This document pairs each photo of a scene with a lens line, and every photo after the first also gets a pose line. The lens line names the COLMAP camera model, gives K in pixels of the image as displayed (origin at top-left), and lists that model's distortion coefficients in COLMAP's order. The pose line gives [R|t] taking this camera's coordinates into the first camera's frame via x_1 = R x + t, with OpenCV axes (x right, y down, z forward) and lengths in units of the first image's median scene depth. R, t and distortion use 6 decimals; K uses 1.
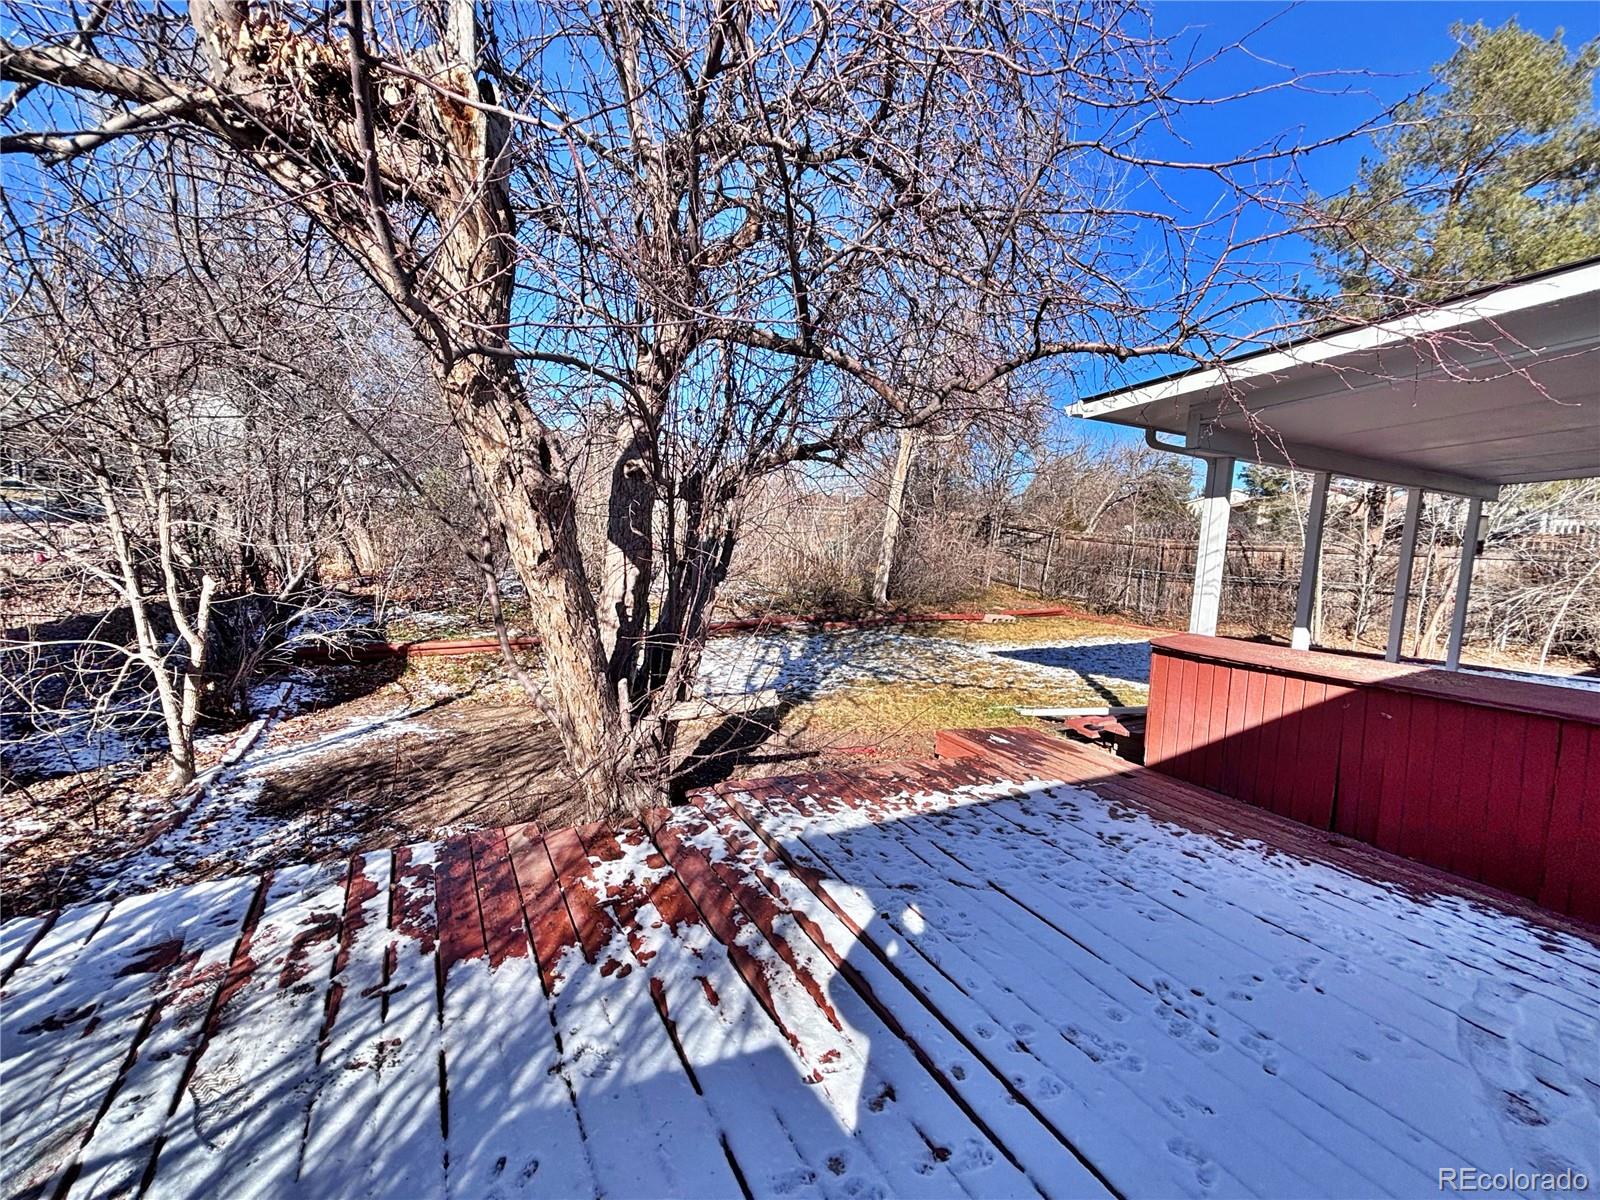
lens RADIAL K [[667.9, 0, 800.0], [0, 667.9, 600.0], [0, 0, 1]] dist [0.003786, 0.000457]
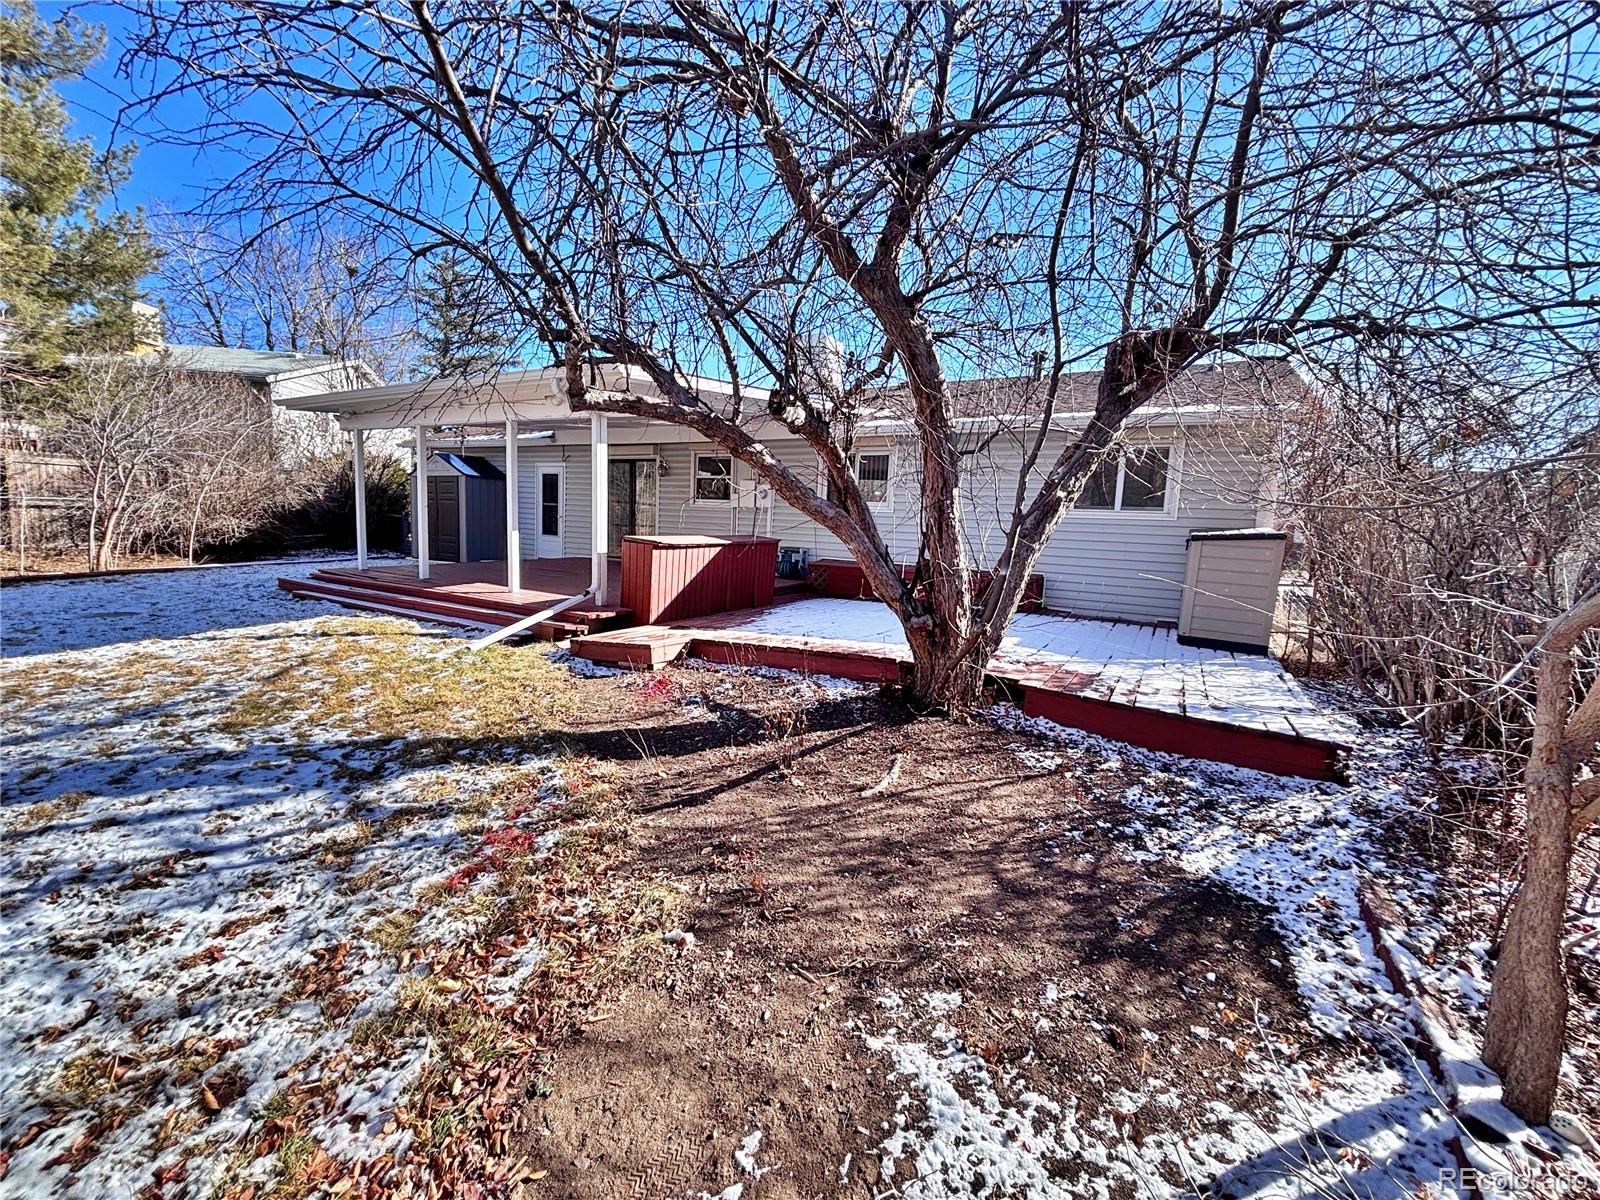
lens RADIAL K [[667.9, 0, 800.0], [0, 667.9, 600.0], [0, 0, 1]] dist [0.003786, 0.000457]
pose [[-0.503323, -0.164236, 0.848347, -1.000851], [0.026827, 0.978328, 0.205317, -0.117436], [-0.863682, 0.126099, -0.488009, 1.544690]]
